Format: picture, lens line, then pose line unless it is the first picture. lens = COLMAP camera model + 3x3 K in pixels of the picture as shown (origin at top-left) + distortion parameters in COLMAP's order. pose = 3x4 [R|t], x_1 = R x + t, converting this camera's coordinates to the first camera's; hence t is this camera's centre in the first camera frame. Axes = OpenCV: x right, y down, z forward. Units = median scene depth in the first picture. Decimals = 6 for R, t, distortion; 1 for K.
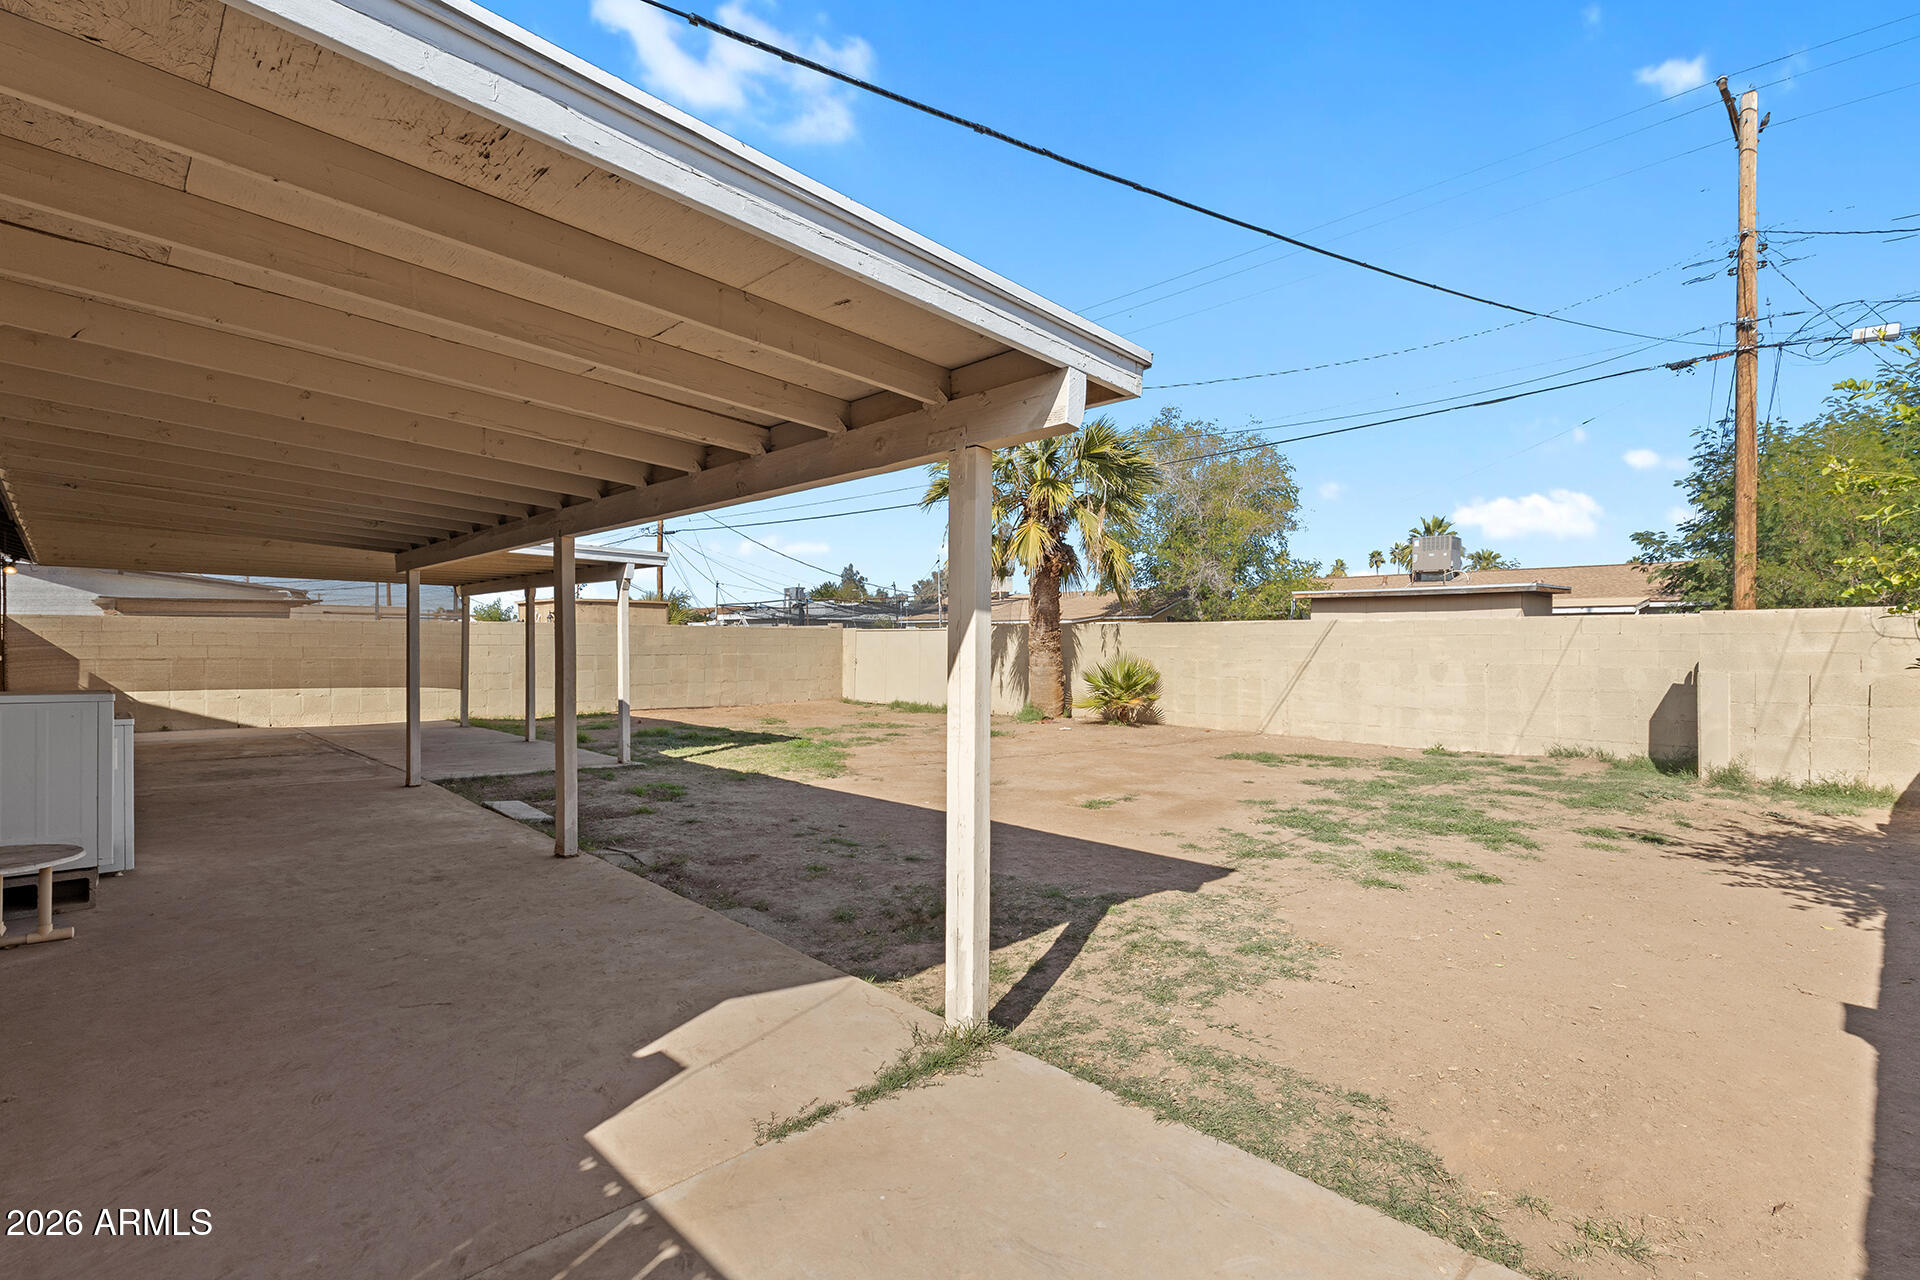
lens RADIAL K [[867.6, 0, 950.2], [0, 867.6, 634.0], [0, 0, 1]] dist [-0.001935, -0.000251]
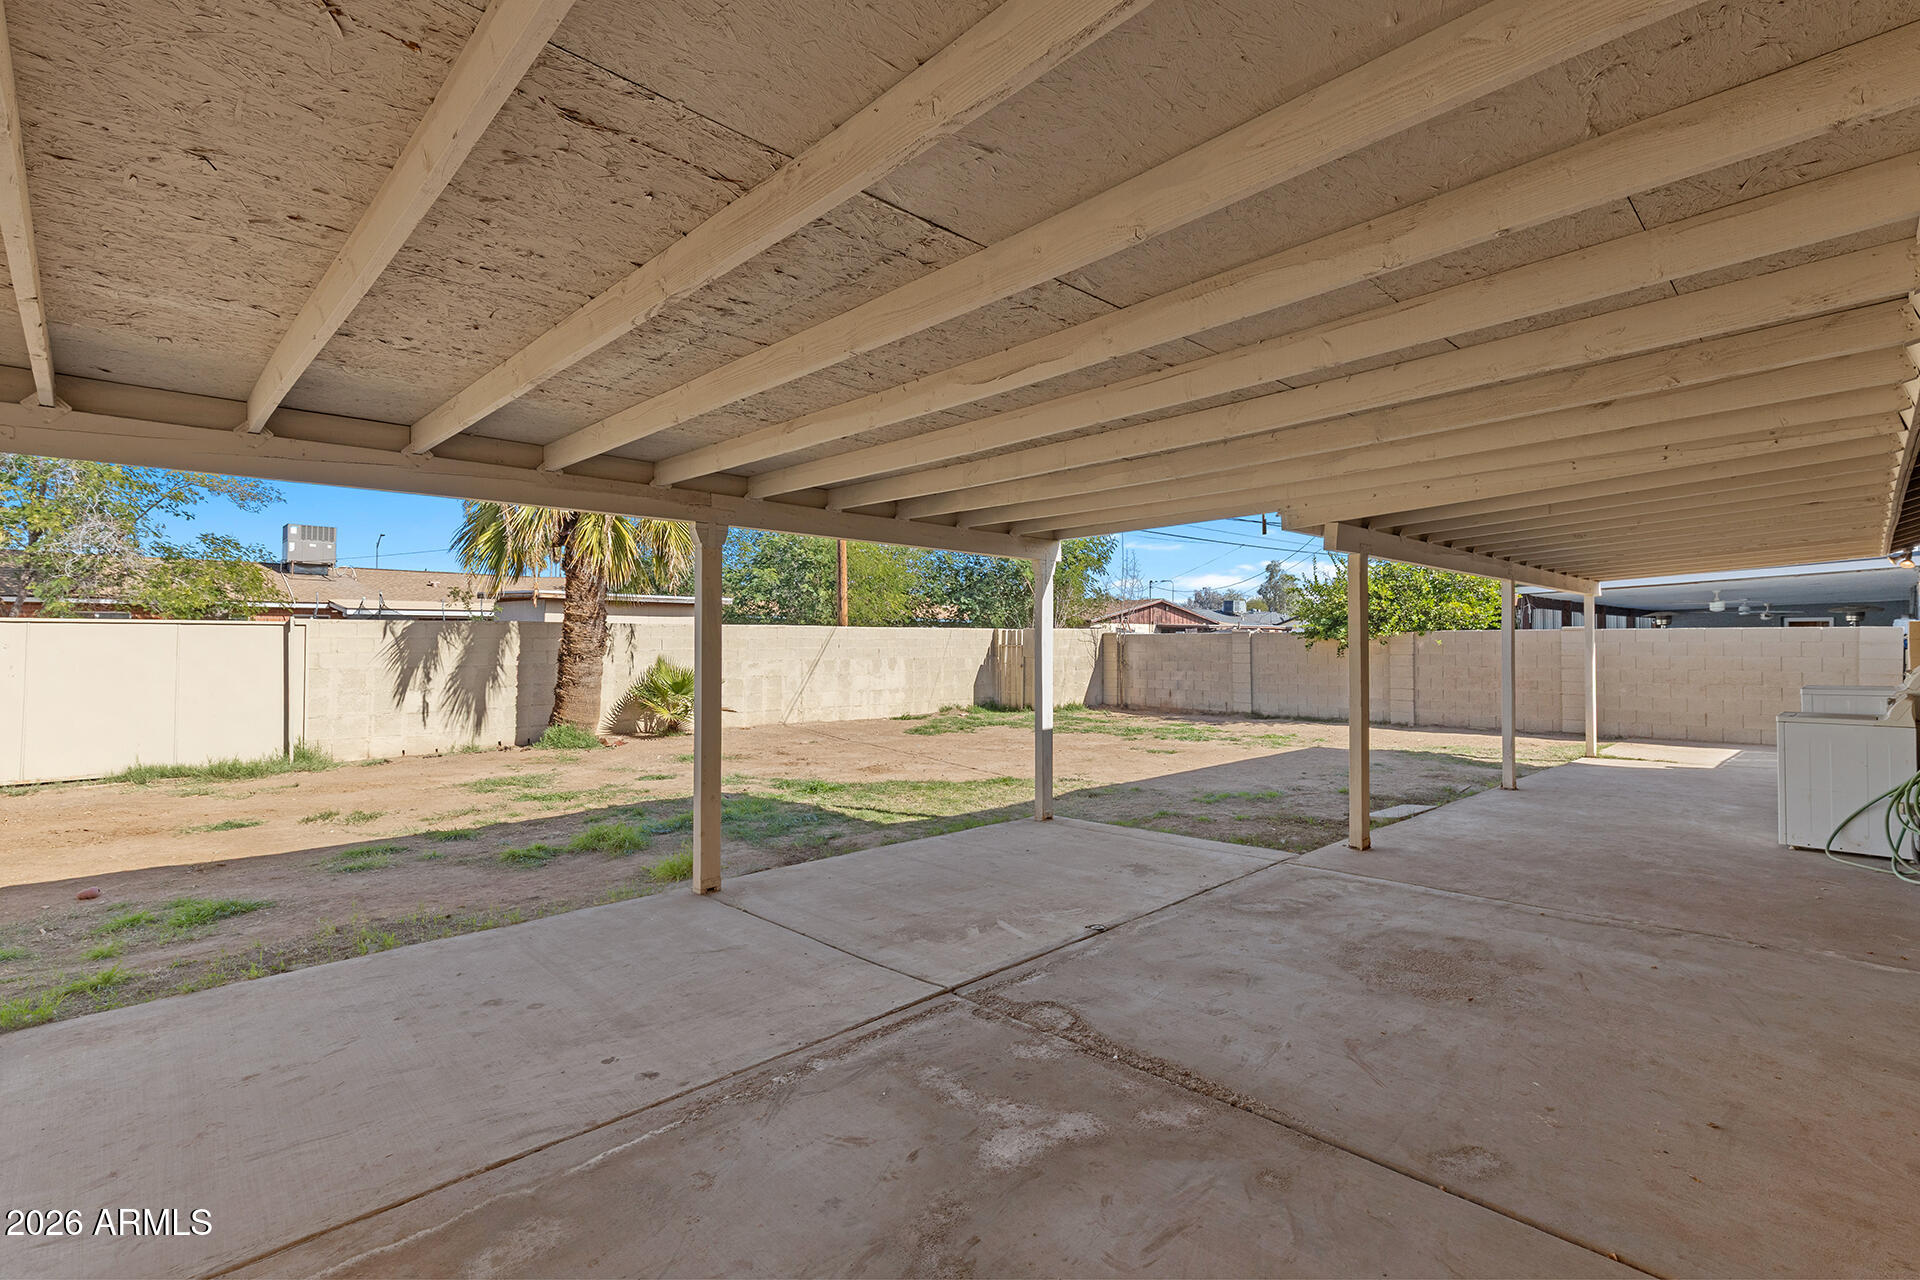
lens RADIAL K [[867.6, 0, 950.2], [0, 867.6, 634.0], [0, 0, 1]] dist [-0.001935, -0.000251]
pose [[0.017507, 0.017102, 0.999700, -0.771773], [0.000054, 0.999854, -0.017106, 0.016013], [-0.999847, 0.000353, 0.017503, 0.761525]]
